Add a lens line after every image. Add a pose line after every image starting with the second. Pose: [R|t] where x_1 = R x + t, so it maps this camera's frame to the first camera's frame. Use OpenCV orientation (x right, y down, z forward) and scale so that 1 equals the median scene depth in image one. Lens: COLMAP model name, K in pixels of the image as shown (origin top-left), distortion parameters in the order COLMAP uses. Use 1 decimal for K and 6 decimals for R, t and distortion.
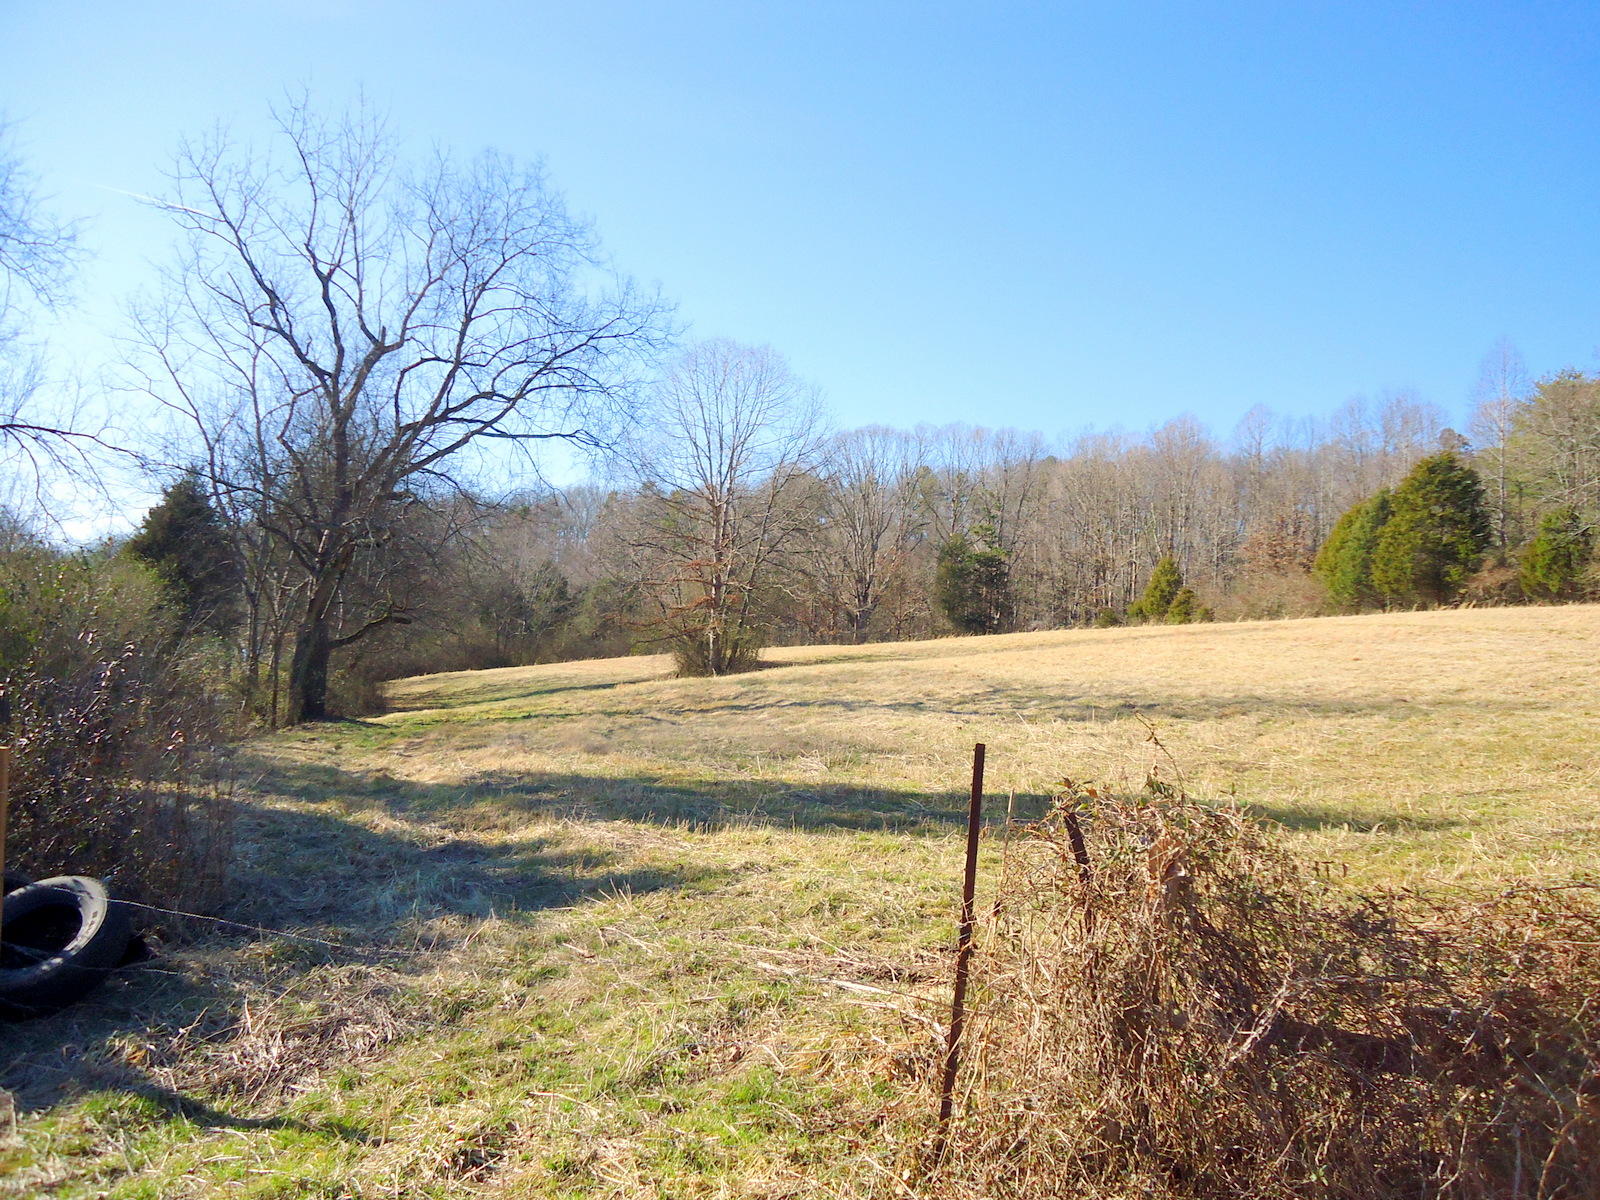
lens RADIAL K [[1165.1, 0, 793.9], [0, 1165.1, 590.1], [0, 0, 1]] dist [-0.009739, 0.007613]
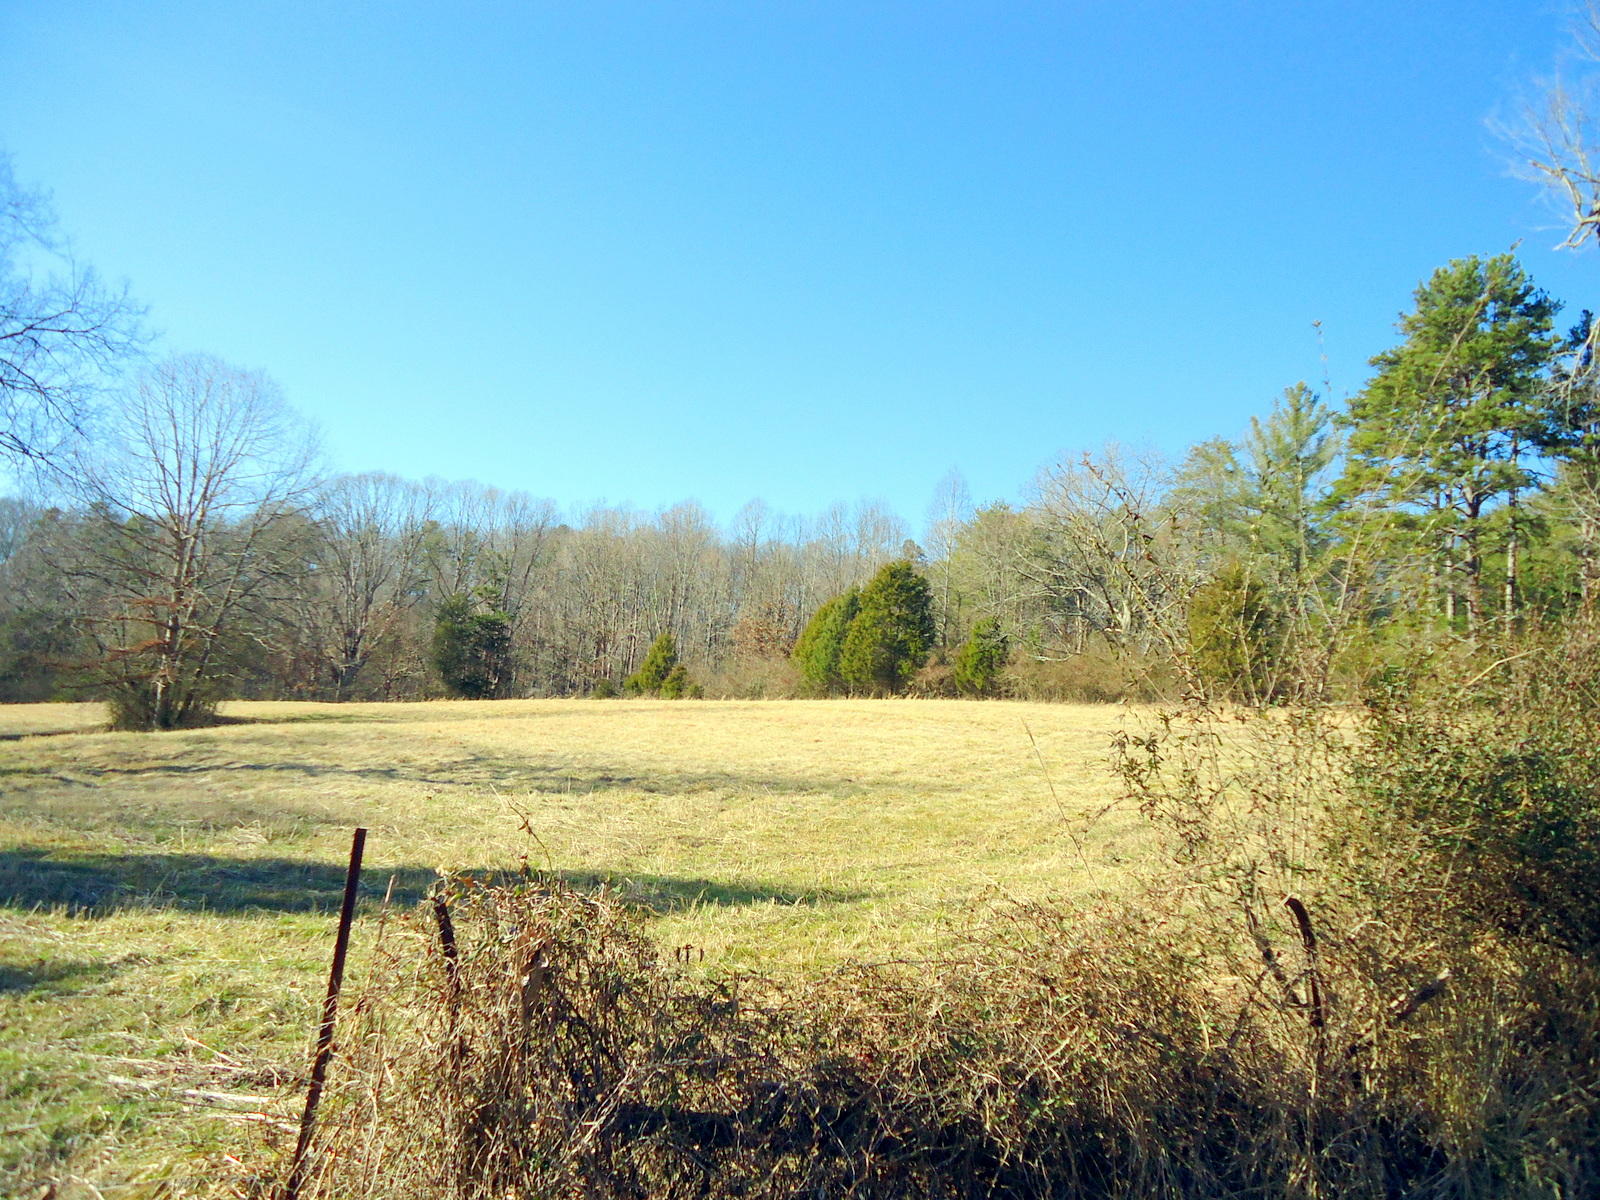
lens RADIAL K [[1169.4, 0, 794.2], [0, 1169.4, 589.3], [0, 0, 1]] dist [-0.008349, 0.011643]
pose [[0.911147, 0.090041, 0.402123, 0.005189], [-0.066582, 0.995182, -0.071971, -0.000981], [-0.406666, 0.038802, 0.912753, -0.000727]]
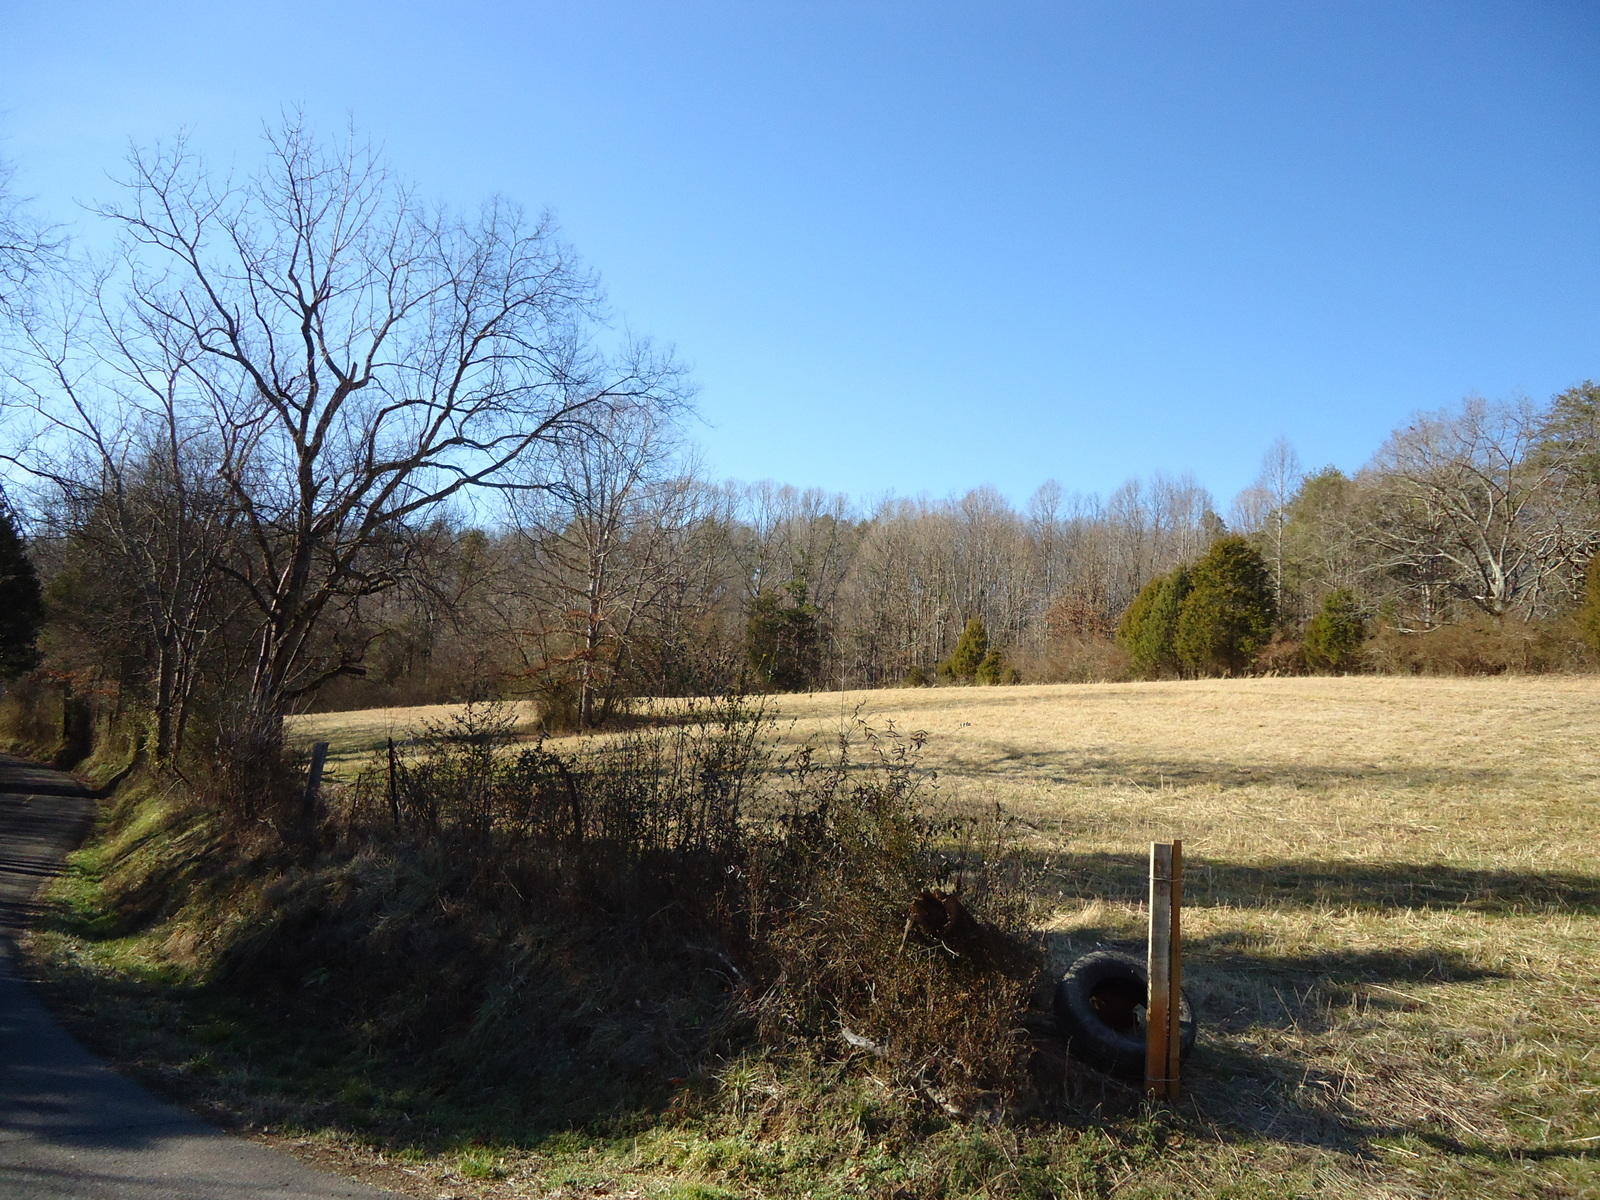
lens RADIAL K [[1169.4, 0, 794.2], [0, 1169.4, 589.3], [0, 0, 1]] dist [-0.008349, 0.011643]
pose [[0.977100, 0.038227, 0.209321, -0.125888], [-0.029191, 0.998511, -0.046090, -0.004052], [-0.210771, 0.038924, 0.976760, -0.007349]]
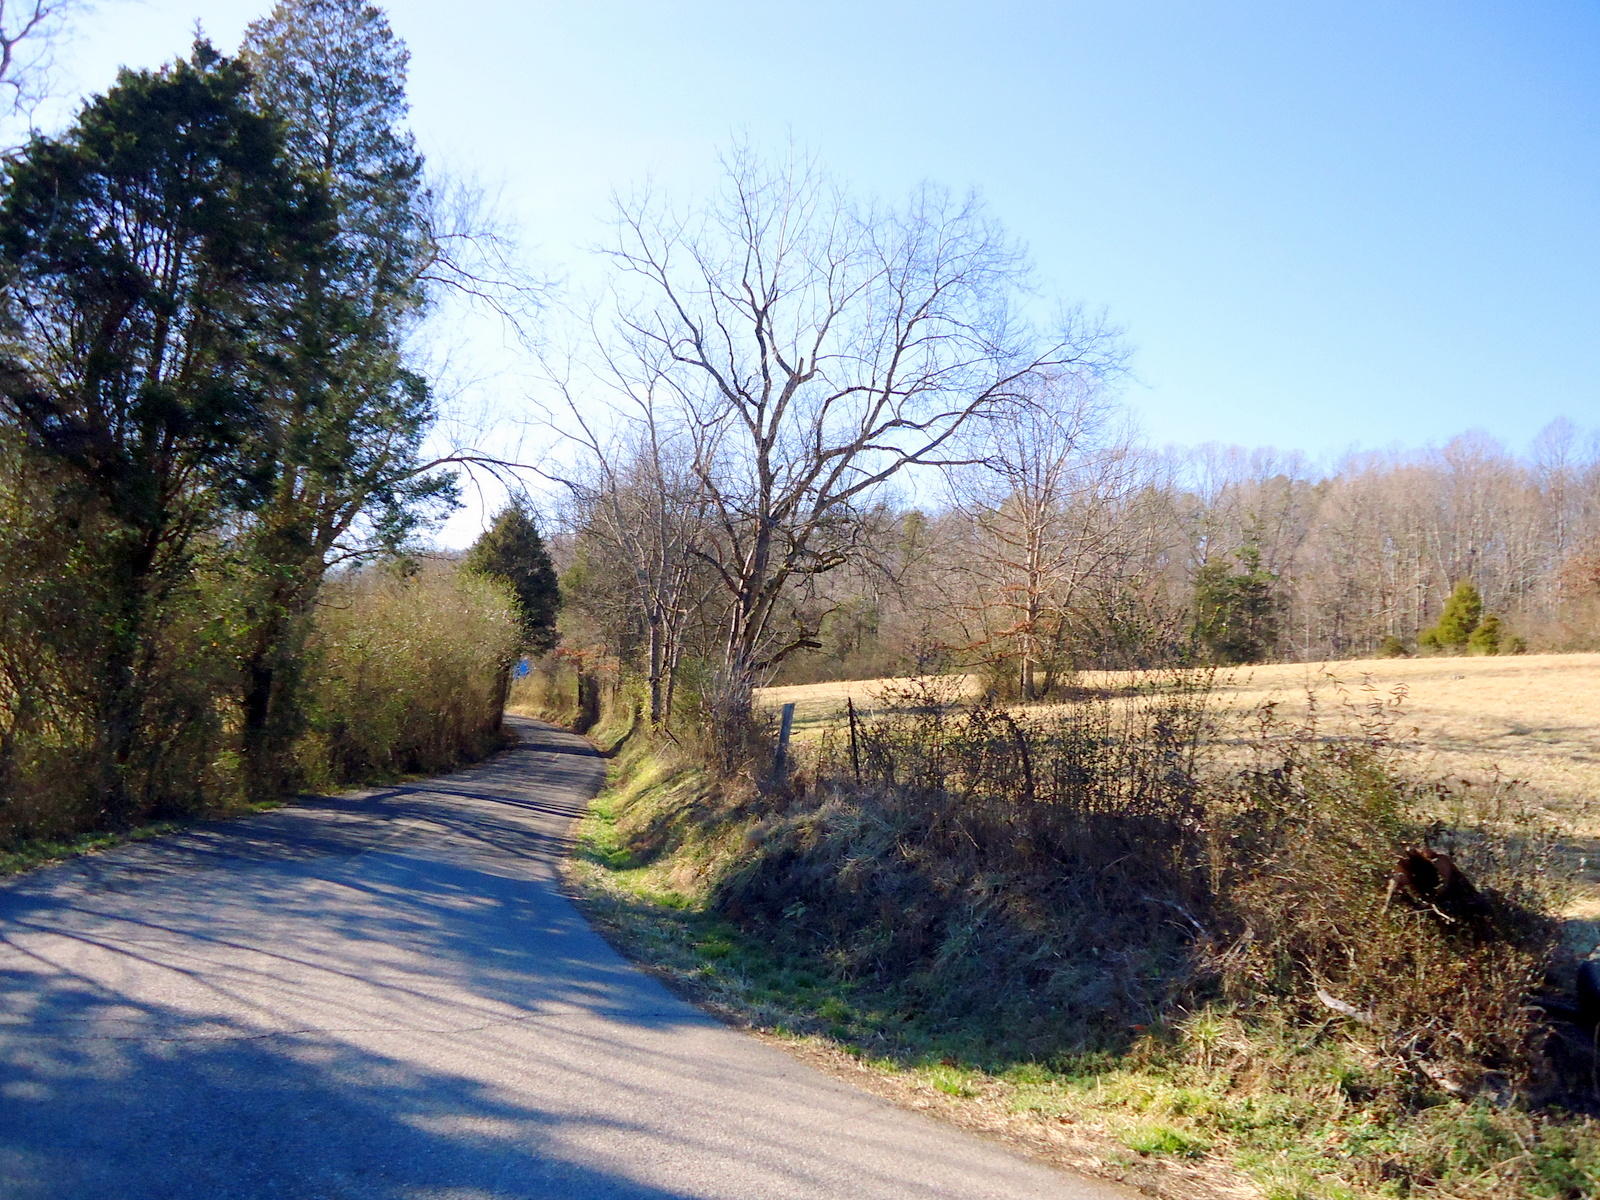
lens RADIAL K [[1163.3, 0, 794.3], [0, 1163.3, 591.4], [0, 0, 1]] dist [-0.013441, 0.007741]
pose [[0.987360, 0.005275, -0.158404, -0.126948], [-0.008094, 0.999820, -0.017155, -0.001232], [0.158285, 0.018220, 0.987225, -0.010064]]
